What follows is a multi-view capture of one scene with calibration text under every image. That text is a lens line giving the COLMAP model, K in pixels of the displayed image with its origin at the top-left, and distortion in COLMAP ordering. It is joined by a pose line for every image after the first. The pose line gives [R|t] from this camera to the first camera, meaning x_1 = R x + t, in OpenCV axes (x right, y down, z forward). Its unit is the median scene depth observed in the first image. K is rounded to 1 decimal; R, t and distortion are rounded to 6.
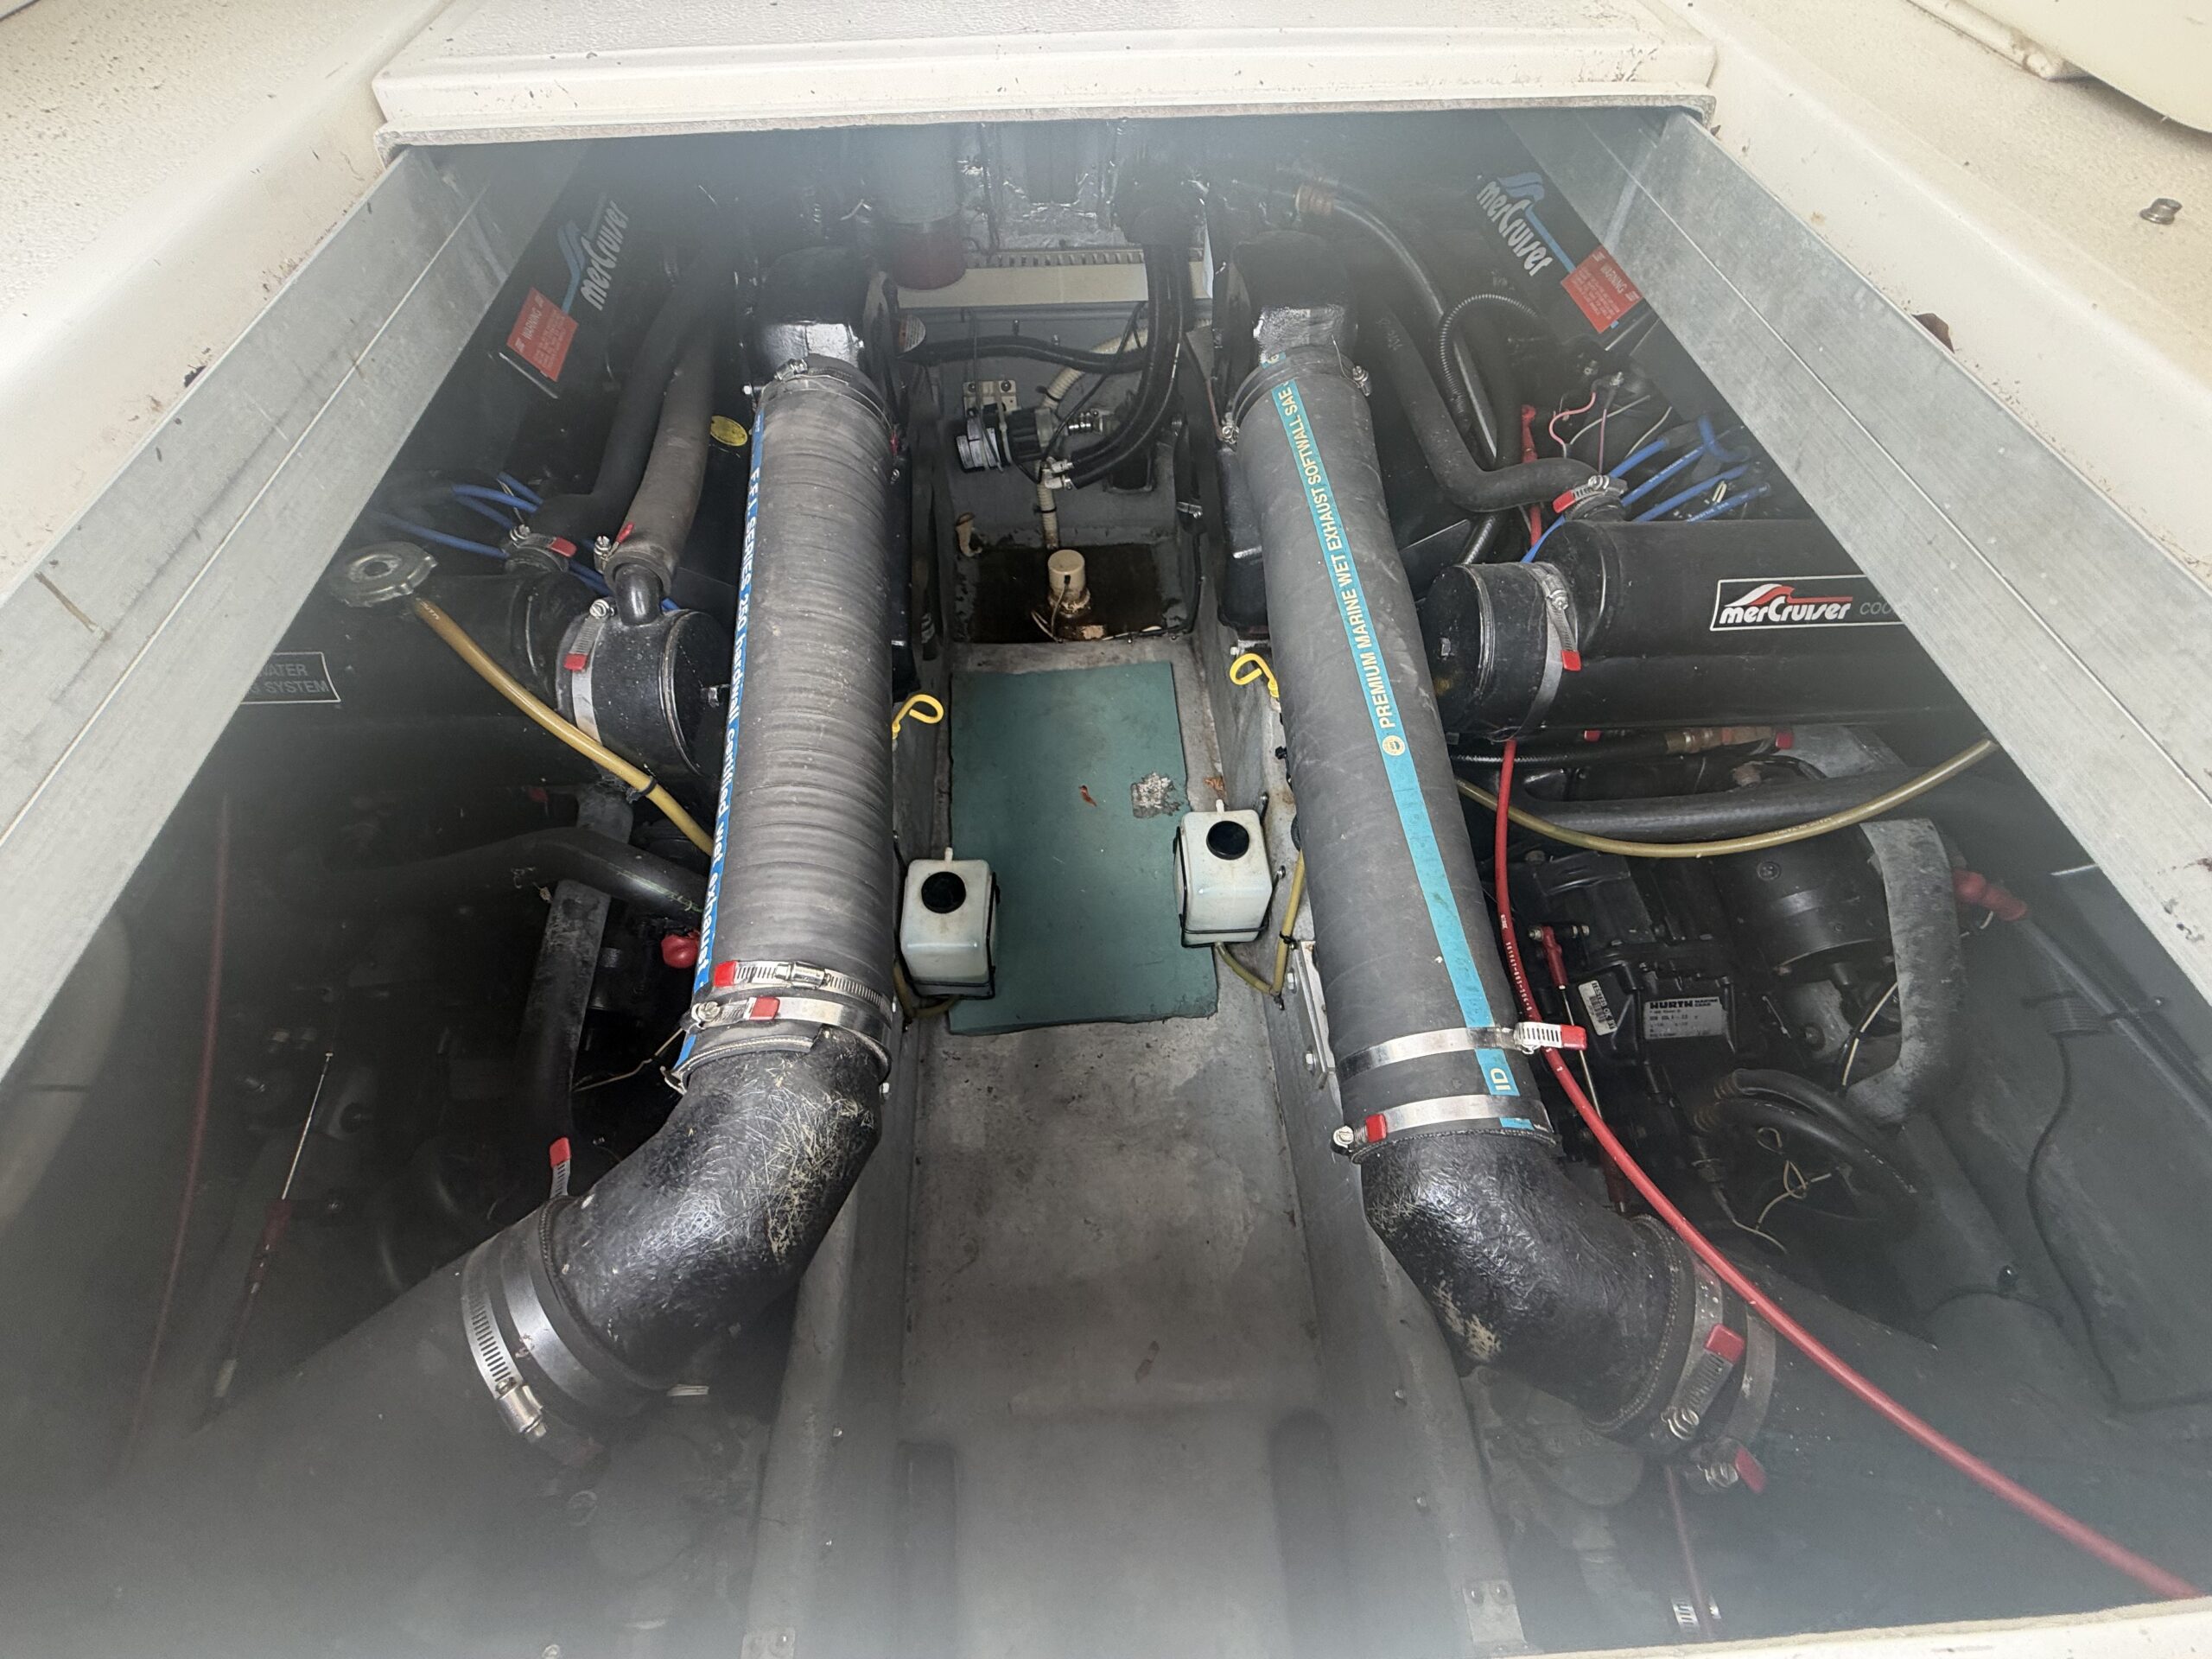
lens RADIAL K [[880.6, 0, 1102.9], [0, 880.6, 832.7], [0, 0, 1]] dist [-0.003058, 0.000624]
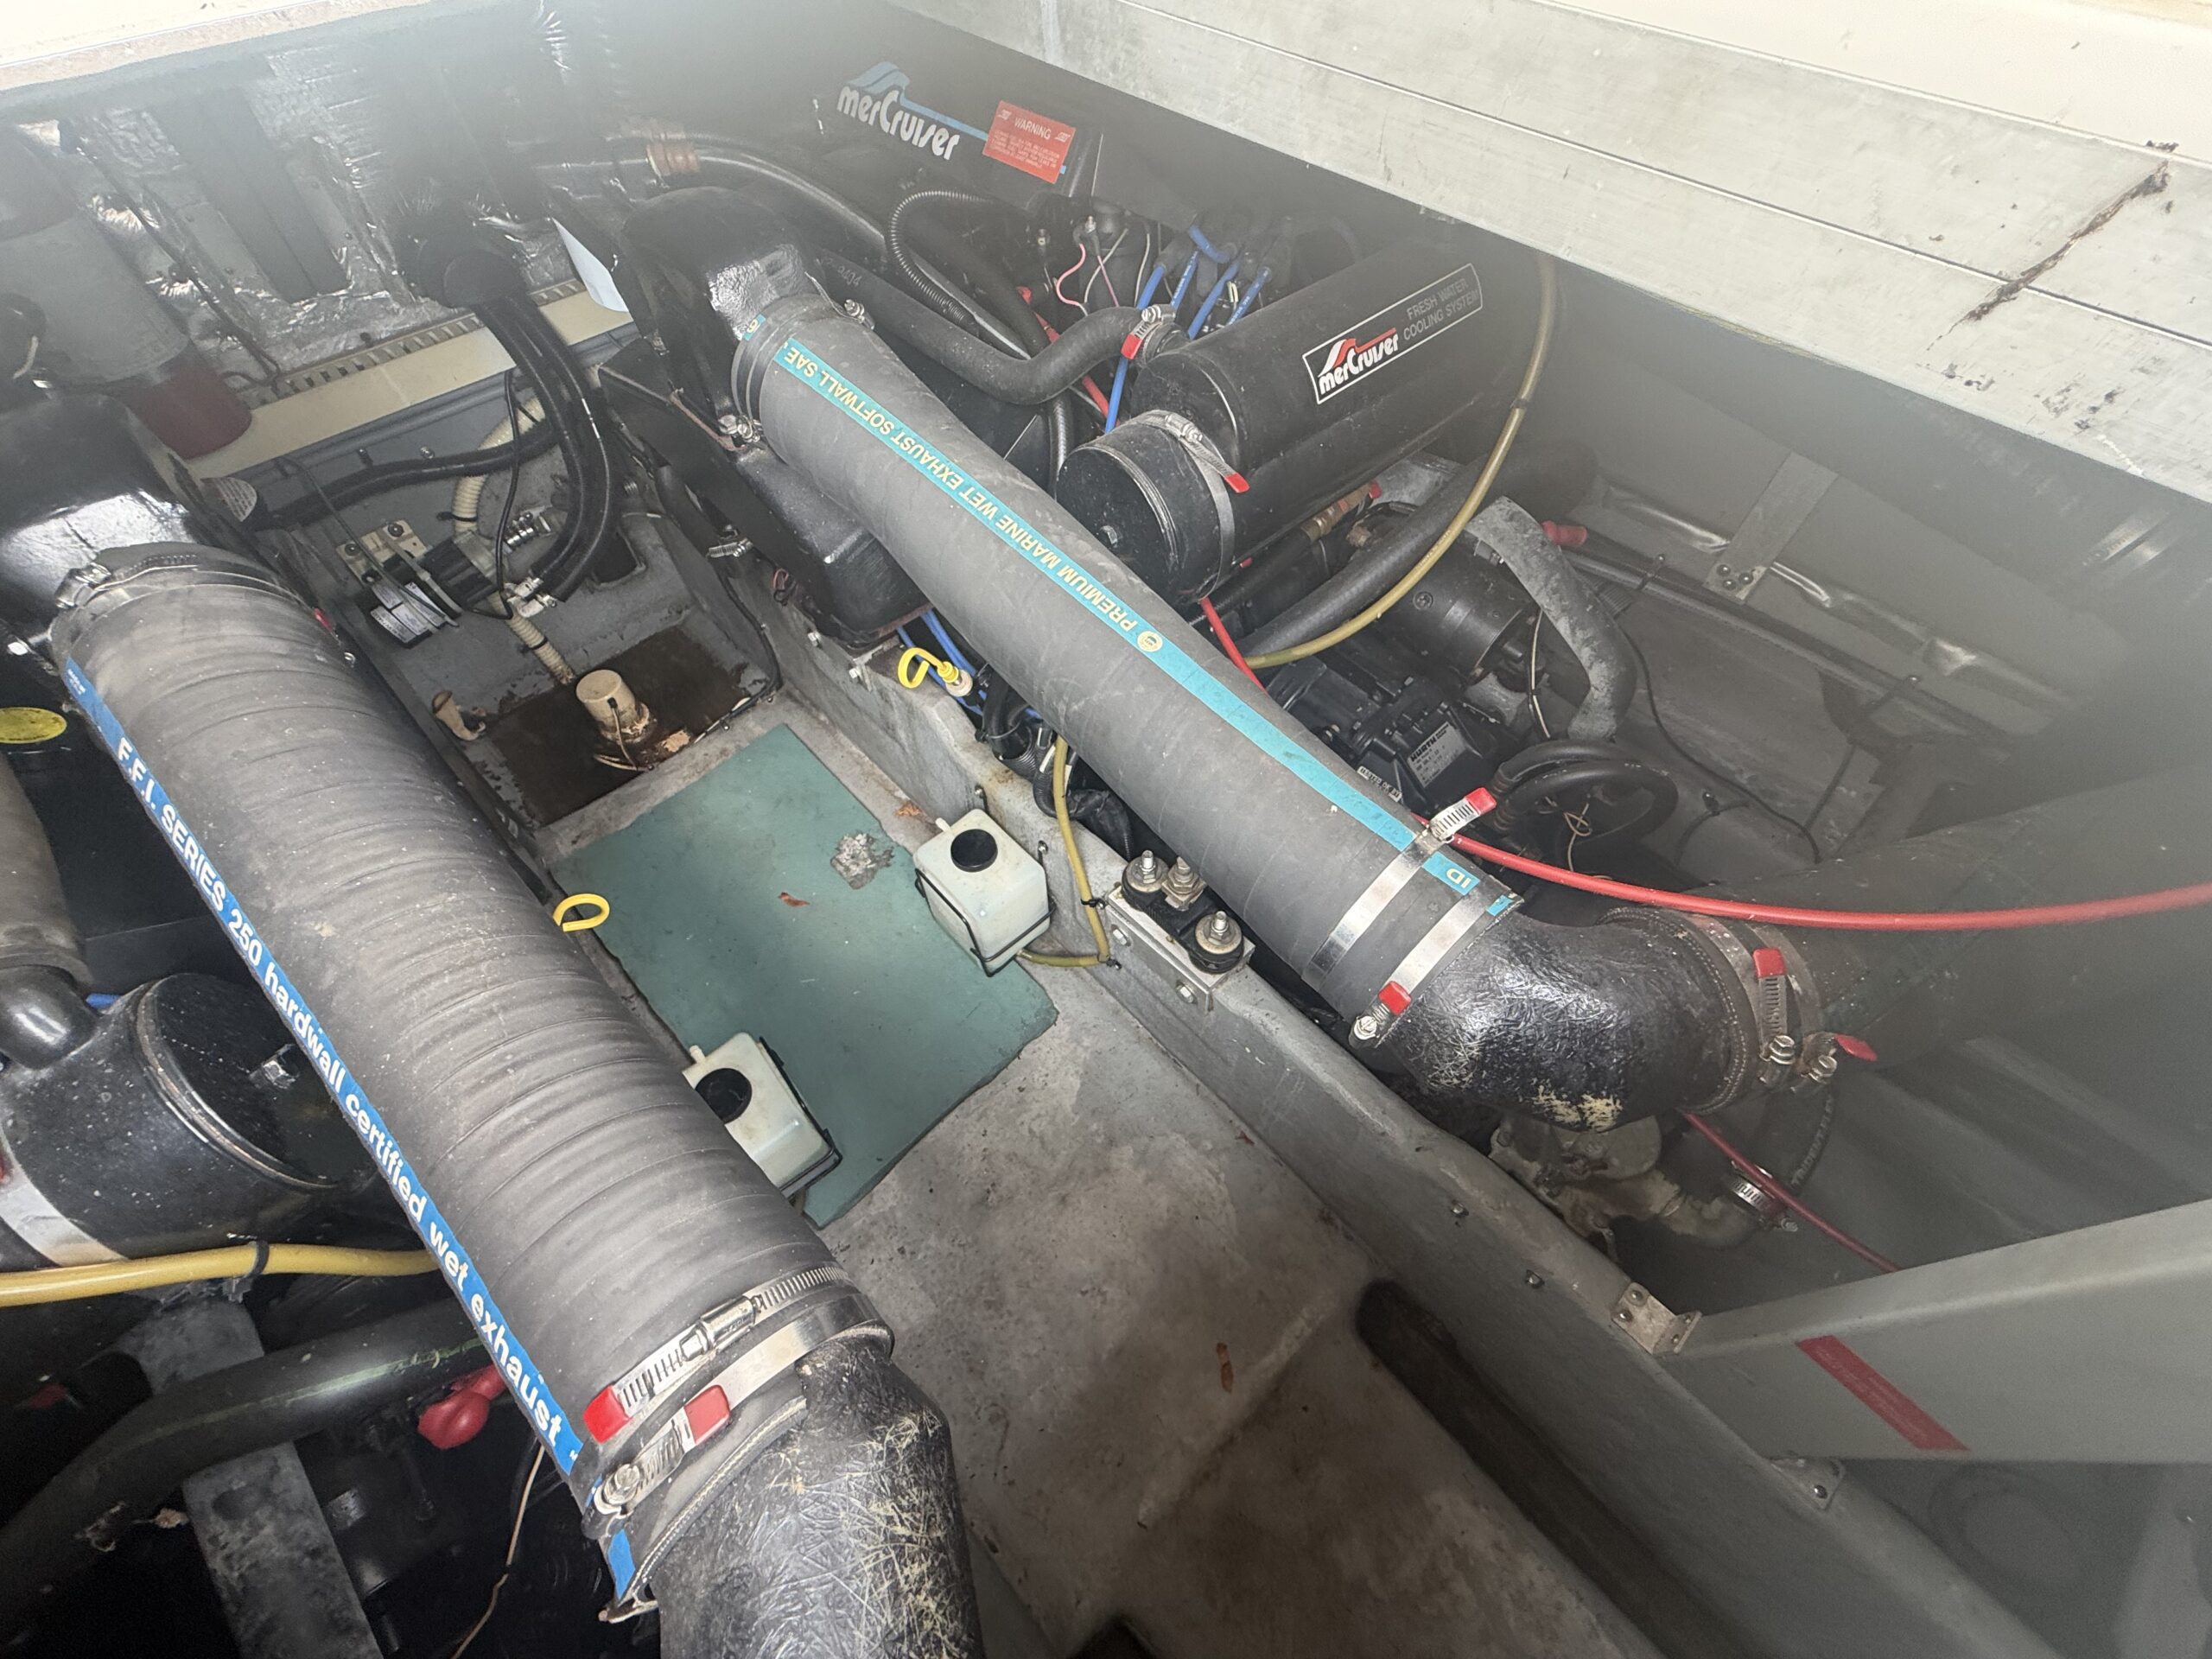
lens RADIAL K [[880.6, 0, 1102.9], [0, 880.6, 832.7], [0, 0, 1]] dist [-0.003058, 0.000624]
pose [[0.768675, -0.532387, 0.354547, -0.101790], [0.534982, 0.838939, 0.099882, -0.039760], [-0.350619, 0.112899, 0.929688, 0.159245]]
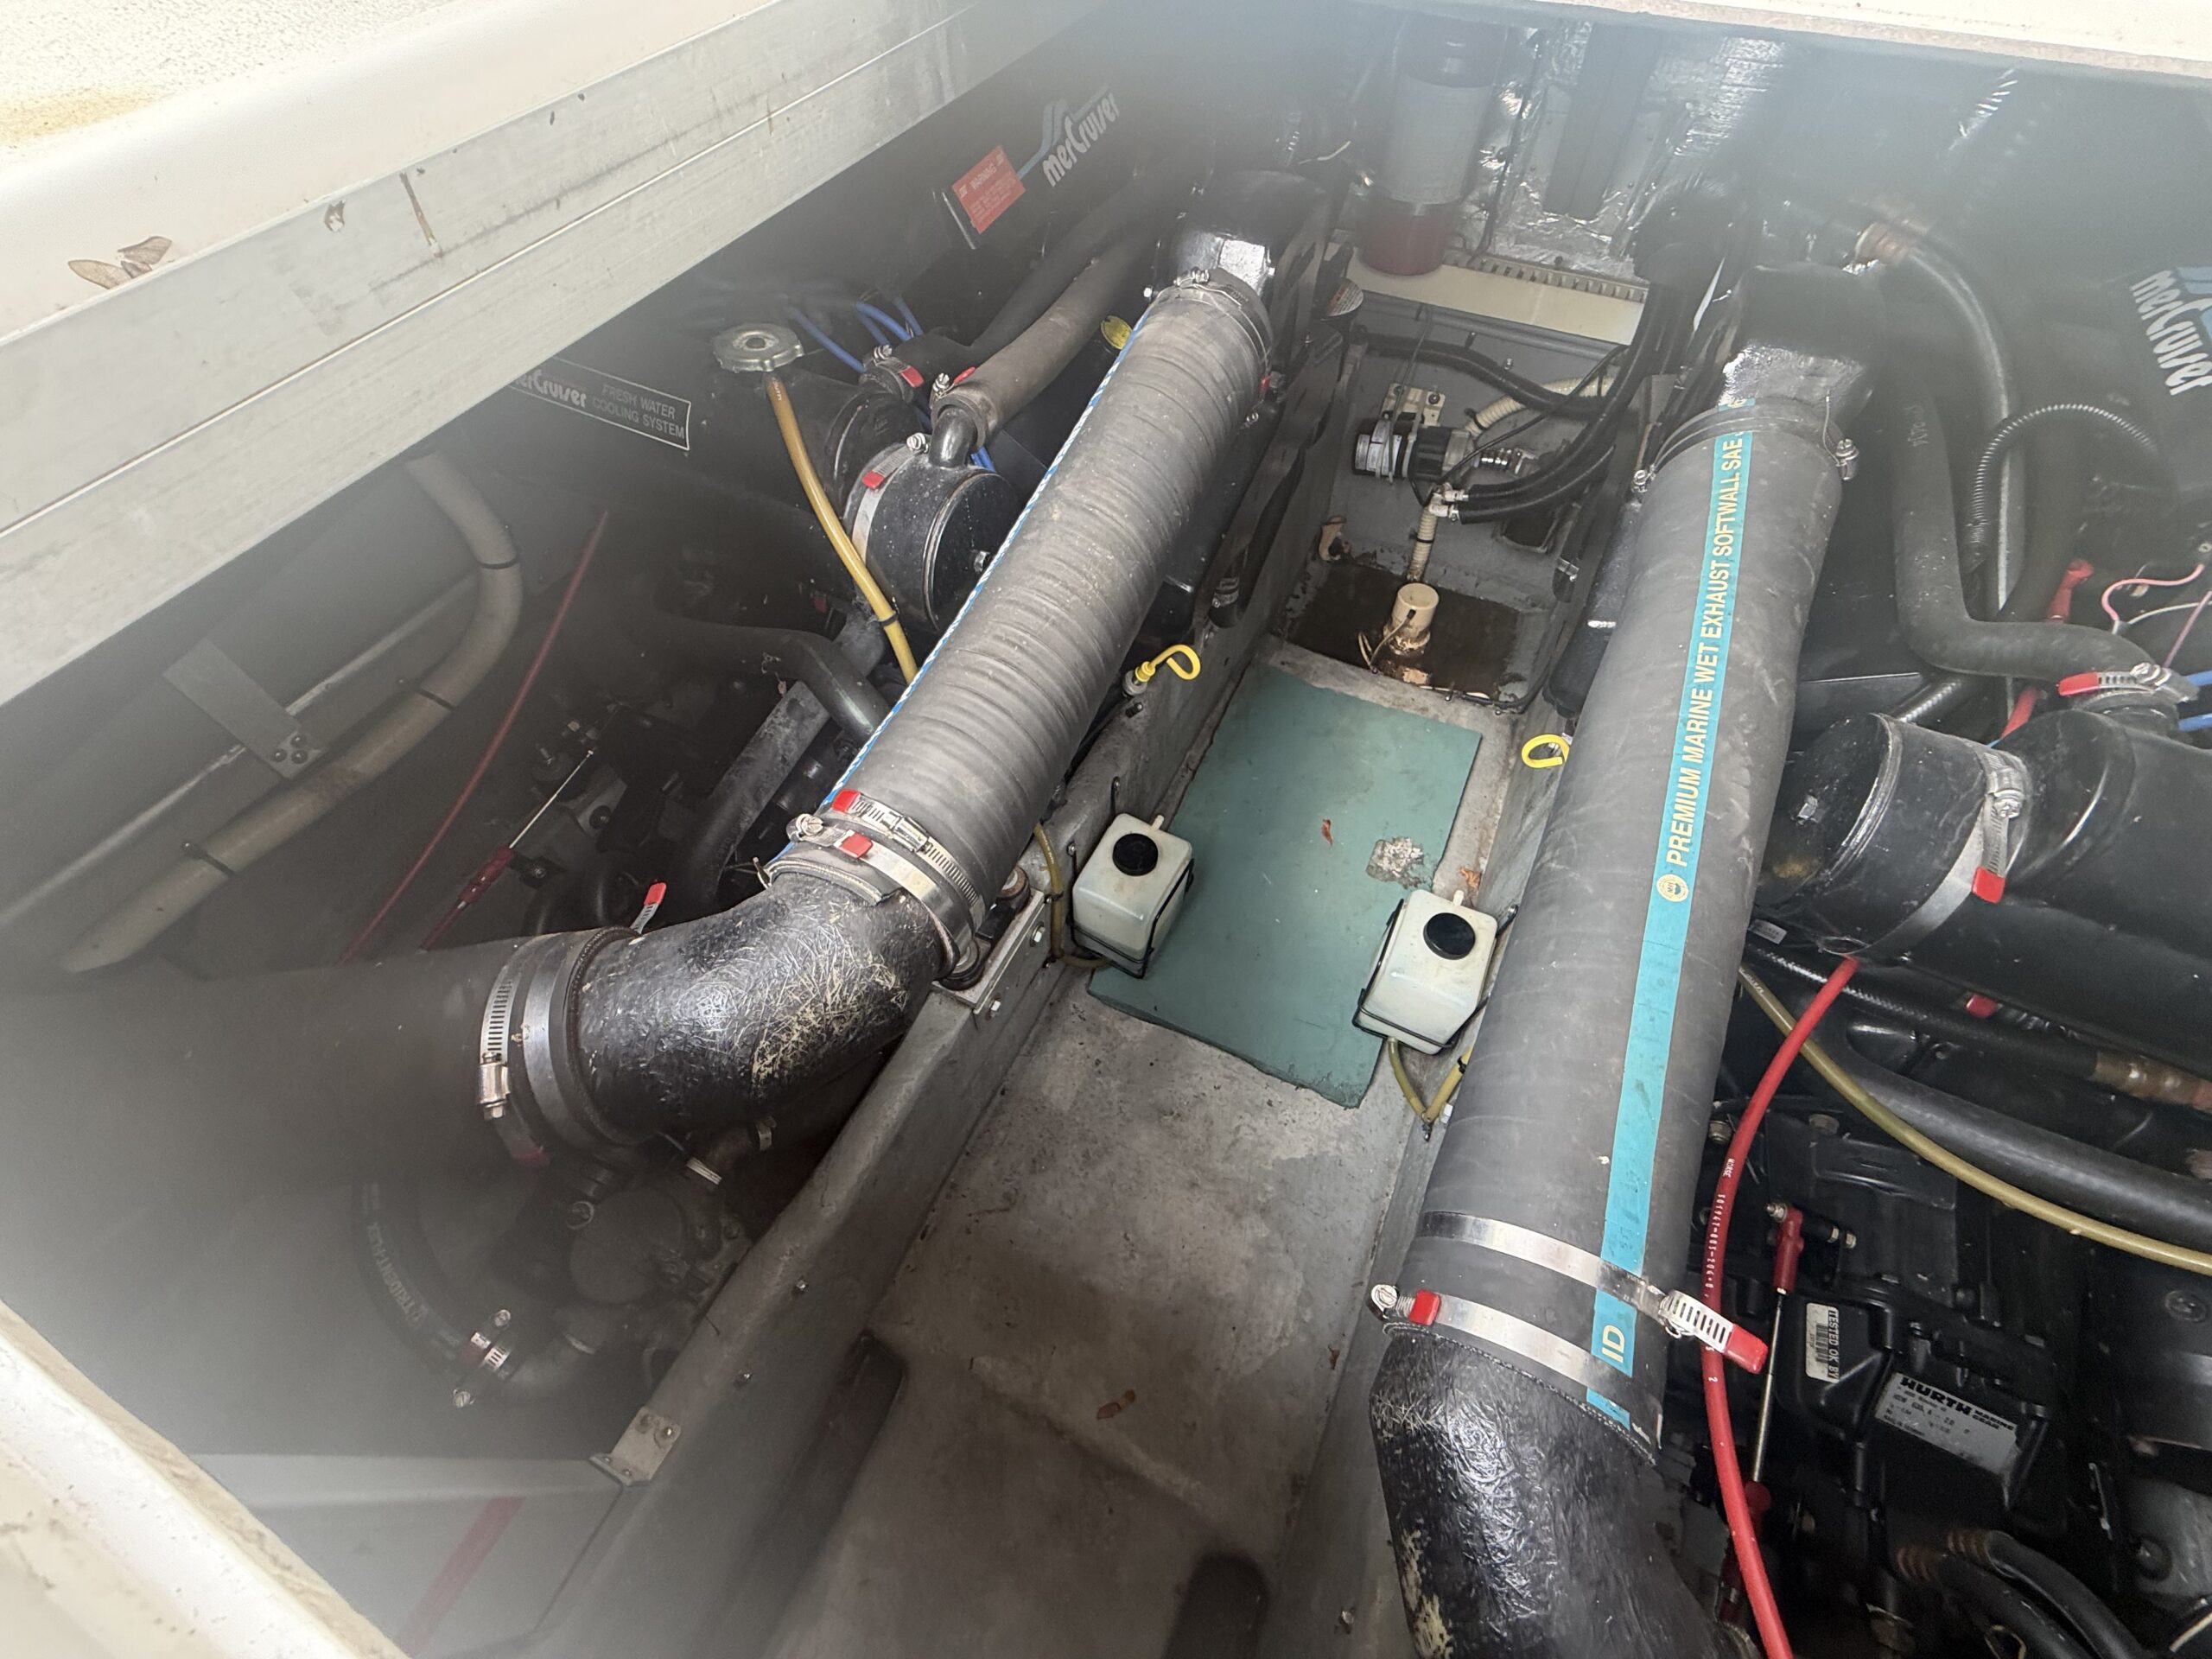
lens RADIAL K [[881.0, 0, 1101.0], [0, 881.0, 832.5], [0, 0, 1]] dist [-0.002443, 0.000100]
pose [[0.869381, 0.403890, -0.284693, 0.074107], [-0.407072, 0.911986, 0.050726, 0.017353], [0.280123, 0.071790, 0.957276, 0.090699]]
